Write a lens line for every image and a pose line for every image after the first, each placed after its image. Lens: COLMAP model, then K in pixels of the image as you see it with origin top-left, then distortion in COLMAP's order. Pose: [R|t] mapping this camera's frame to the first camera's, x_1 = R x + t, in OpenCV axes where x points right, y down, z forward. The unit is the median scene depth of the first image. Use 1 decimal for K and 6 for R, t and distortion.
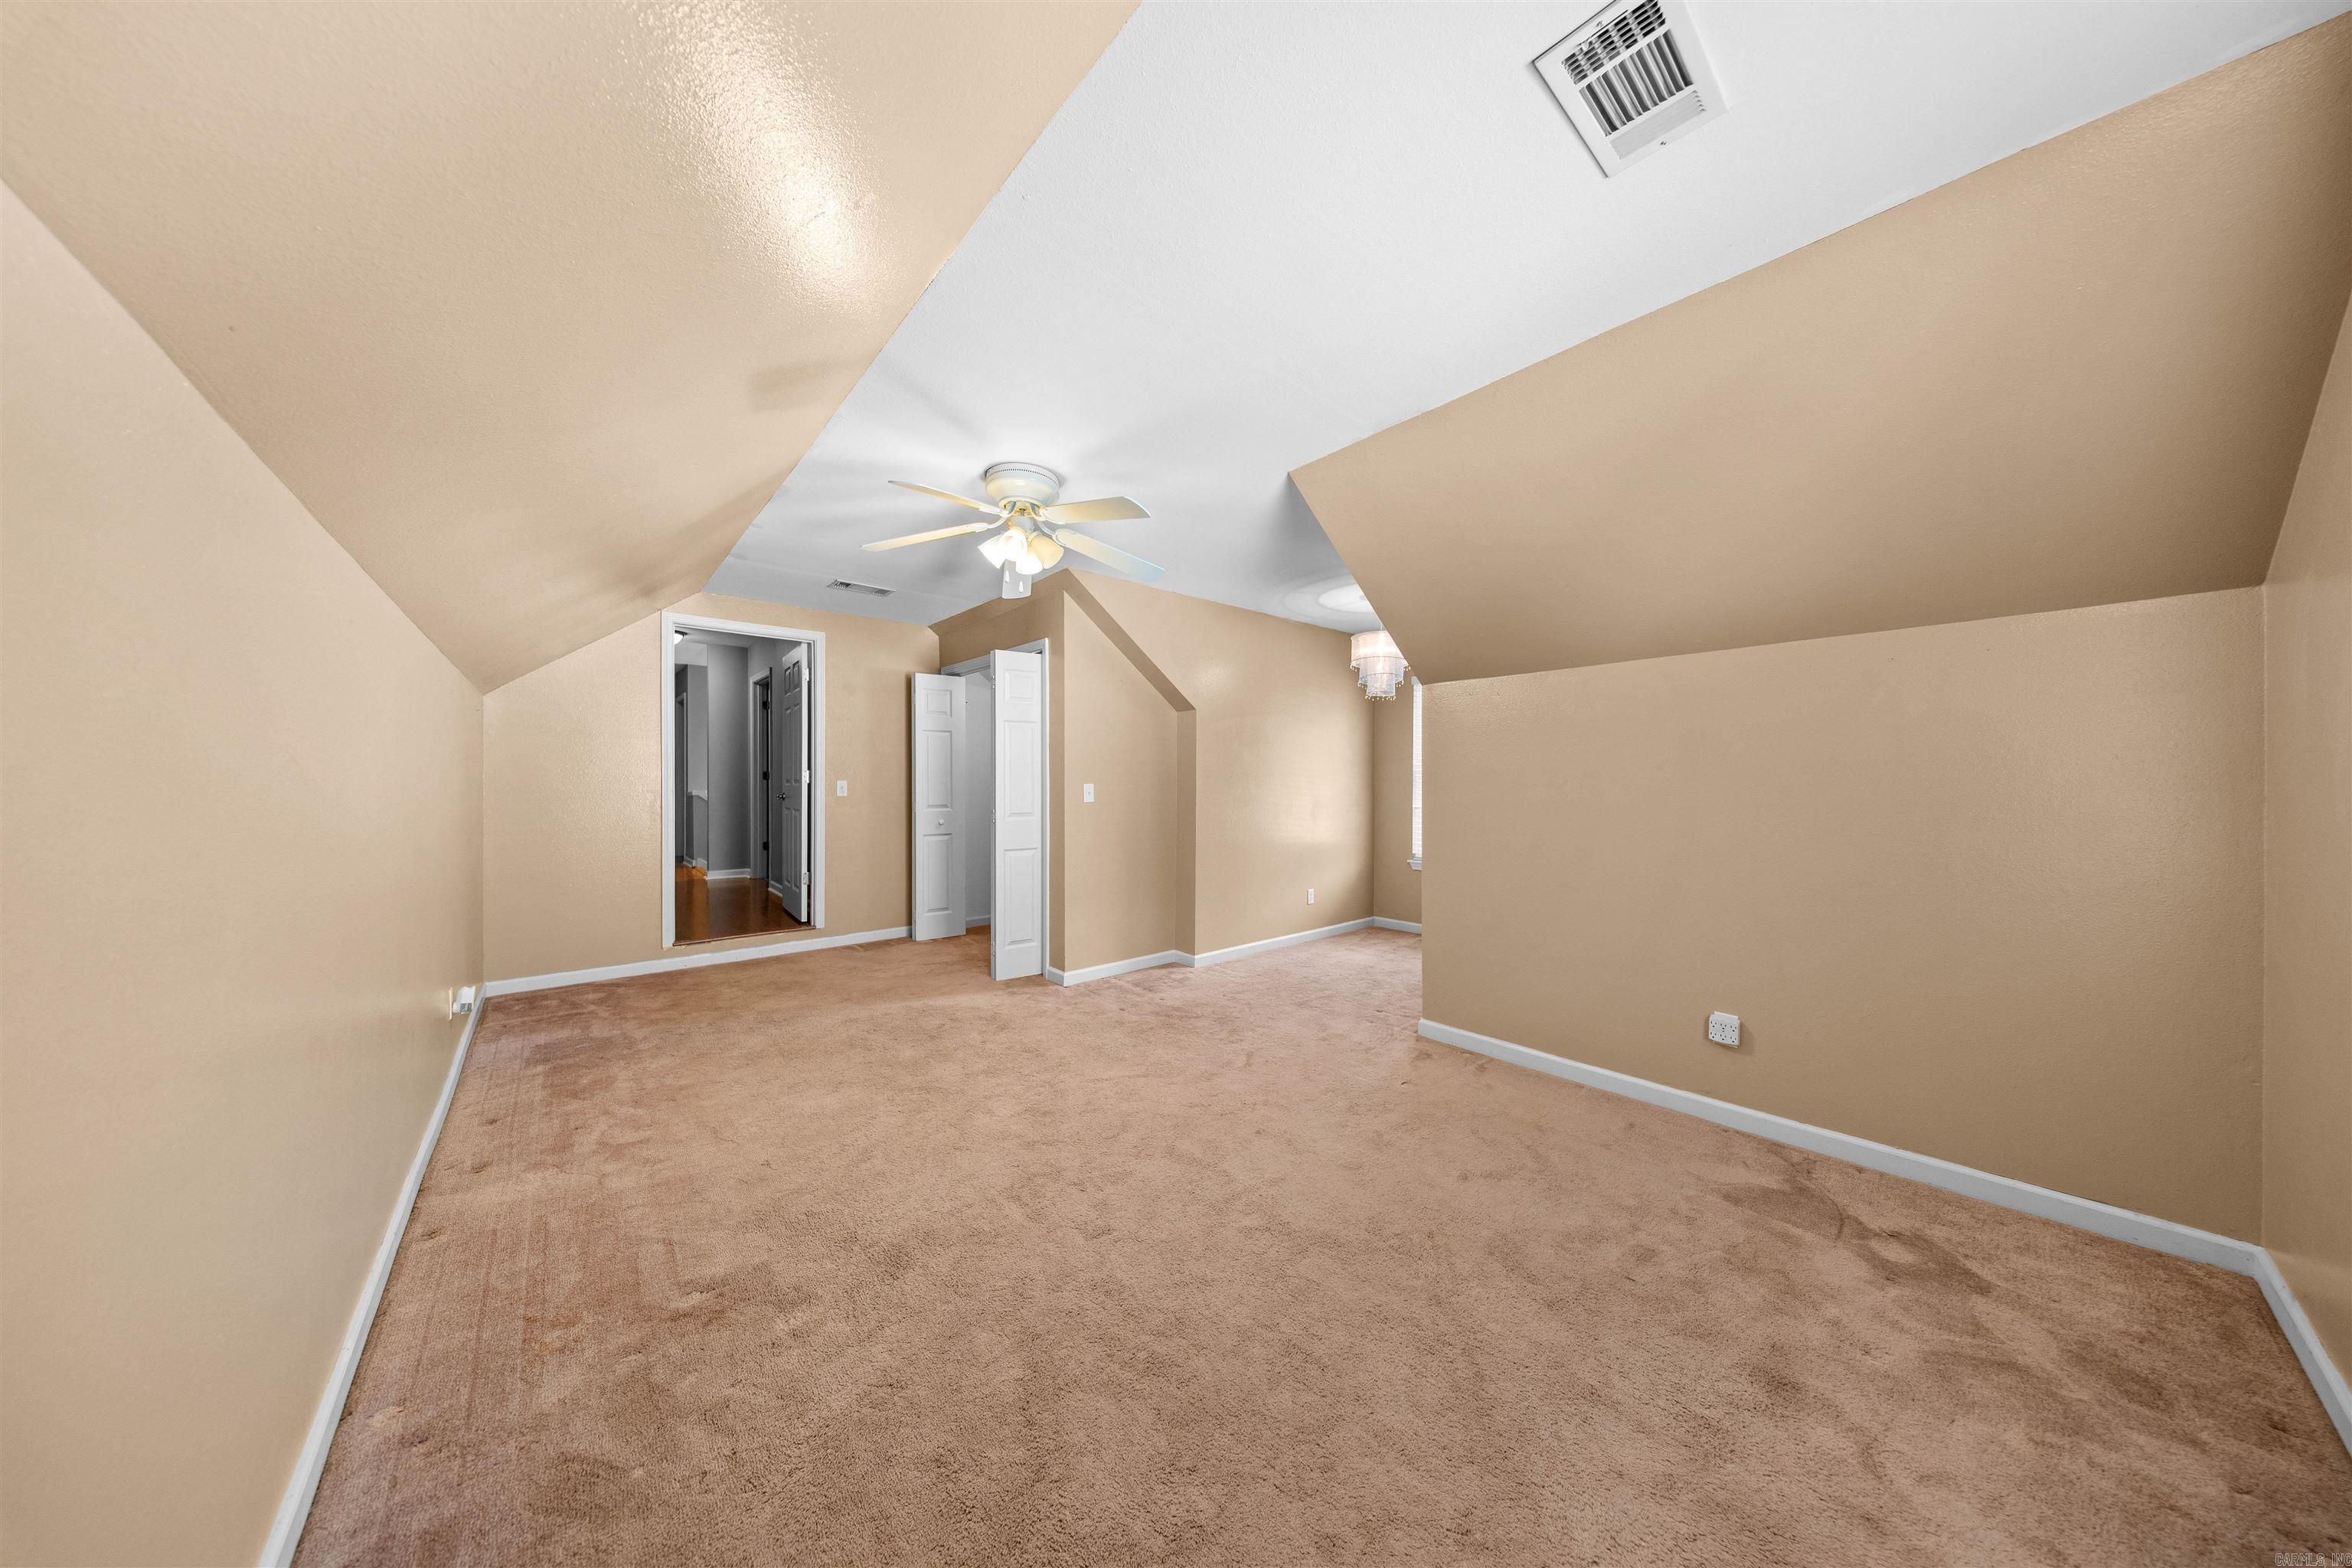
lens RADIAL K [[708.3, 0, 1182.1], [0, 708.3, 773.6], [0, 0, 1]] dist [0.001739, -0.002374]
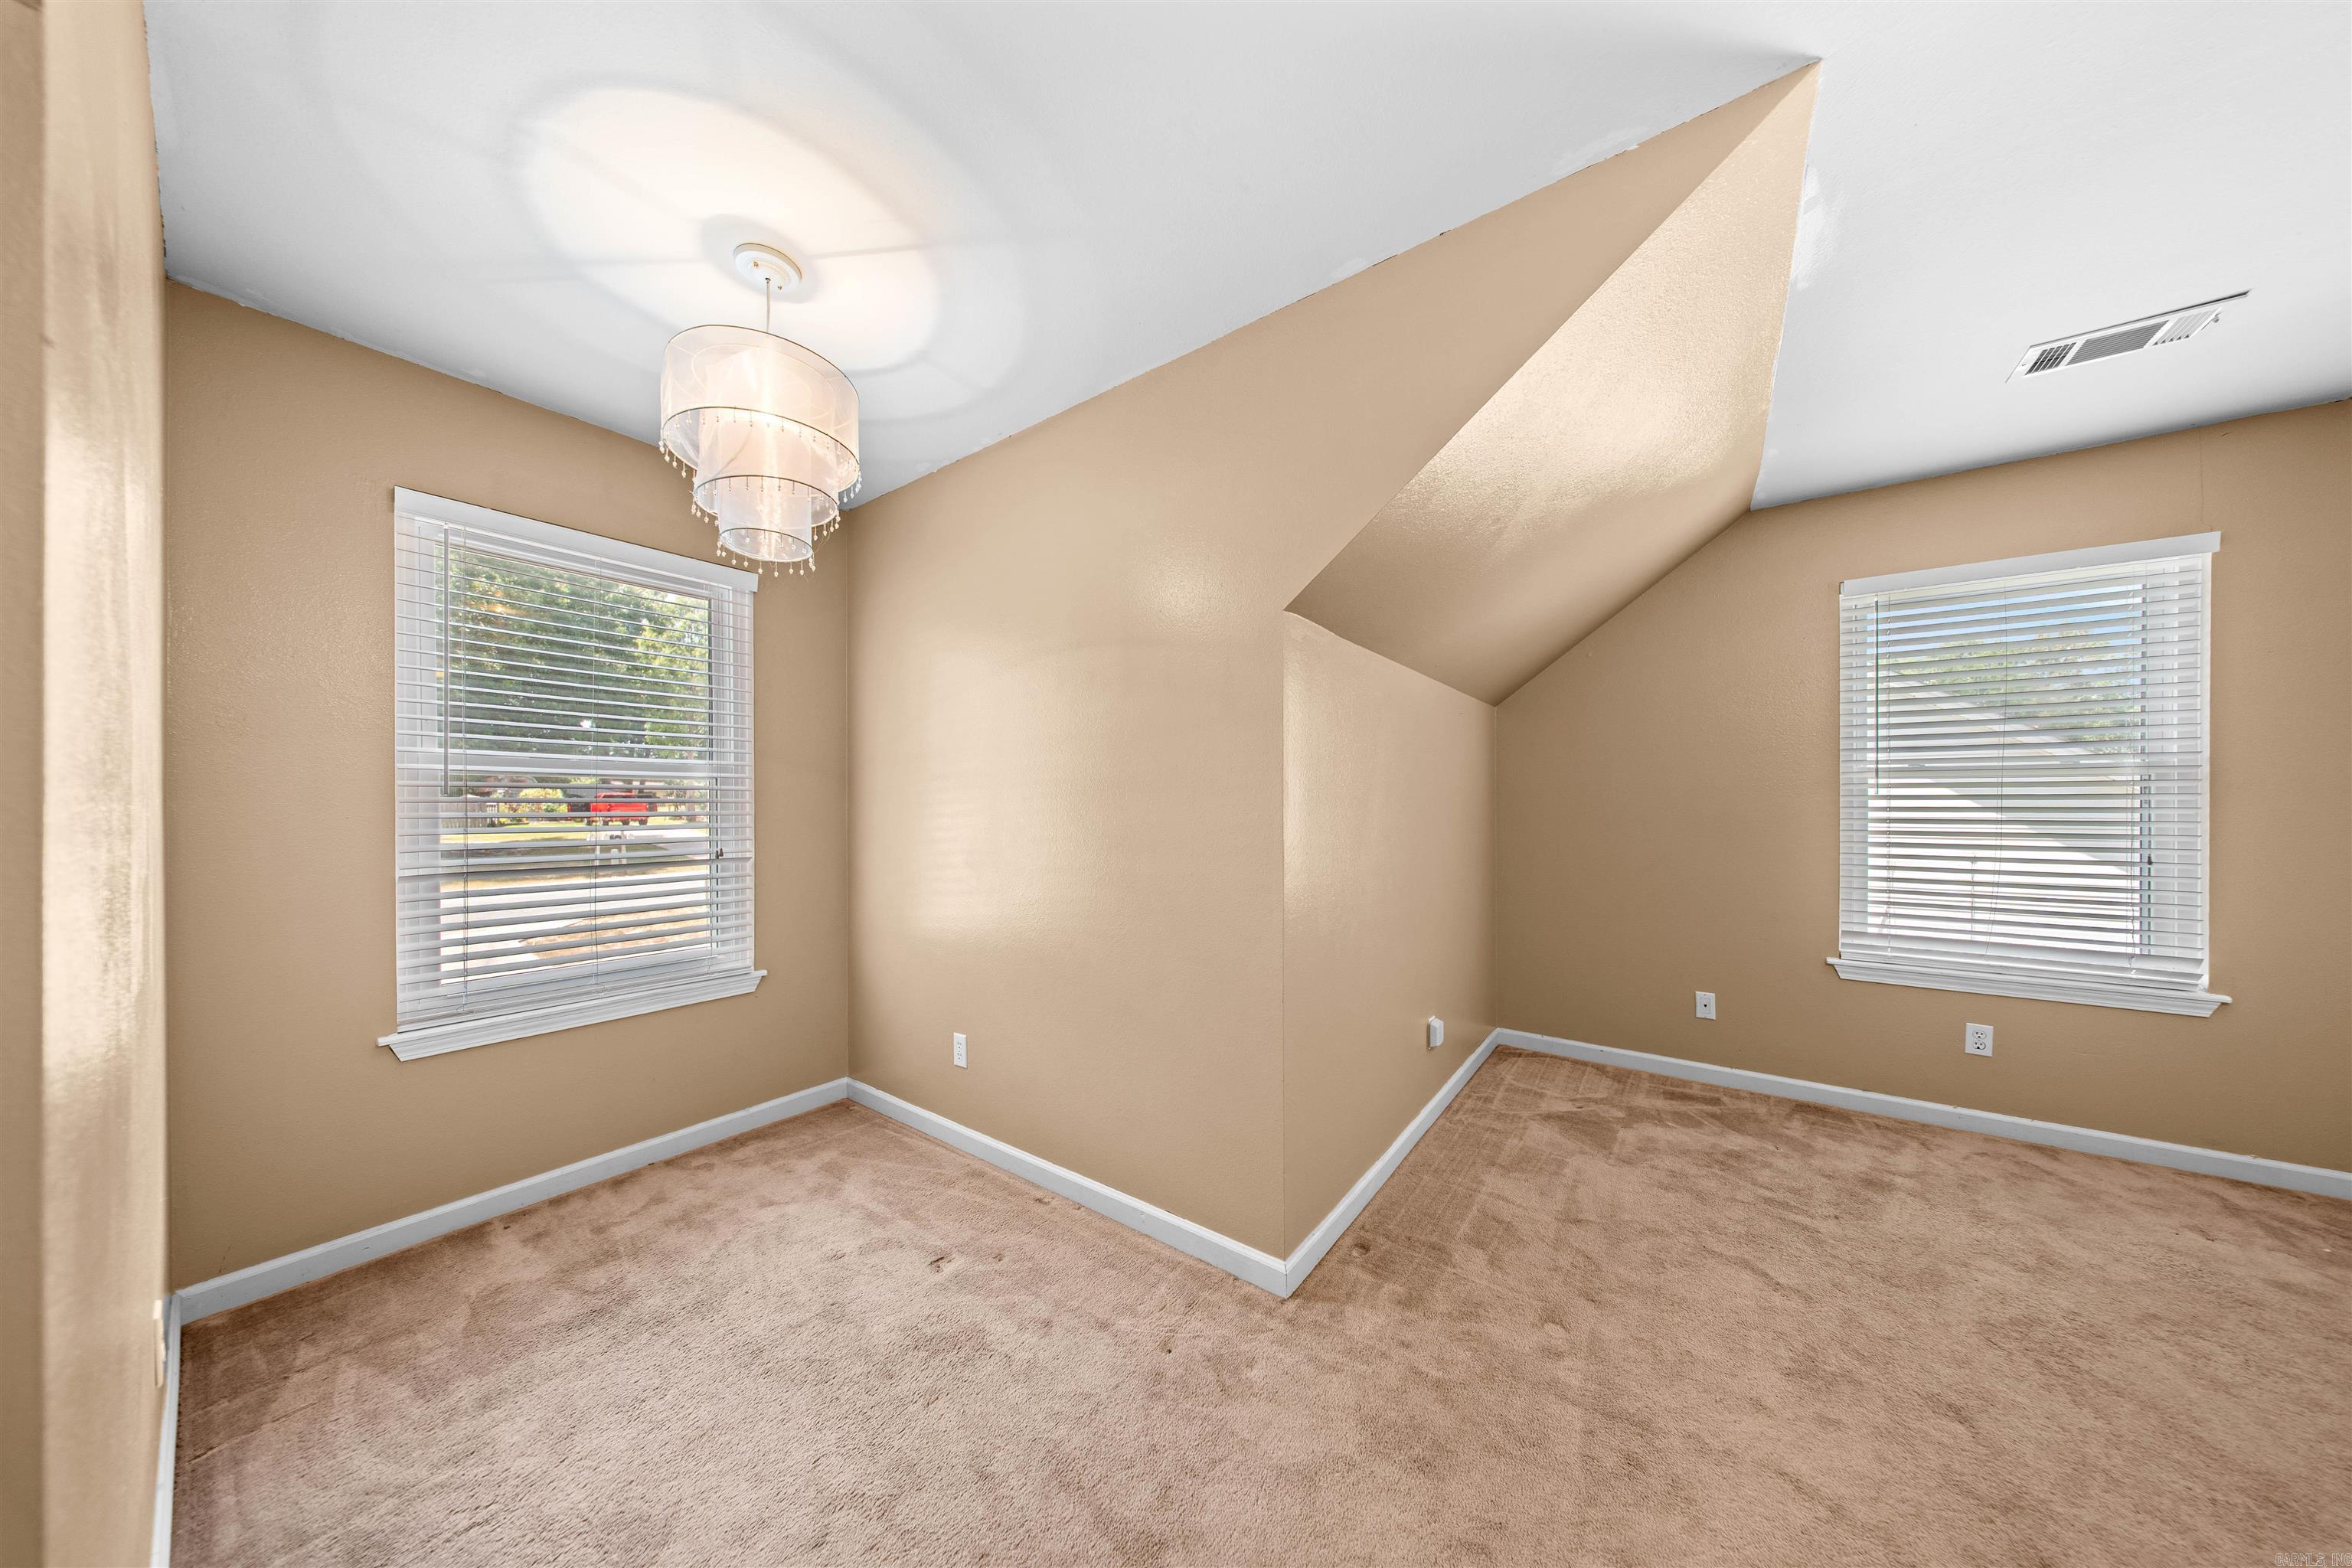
lens RADIAL K [[703.5, 0, 1182.0], [0, 703.5, 791.0], [0, 0, 1]] dist [-0.000398, -0.000056]
pose [[-0.211603, 0.013390, 0.977264, -0.289863], [-0.003022, 0.999892, -0.014354, 0.009979], [-0.977351, -0.005991, -0.211539, 2.205245]]
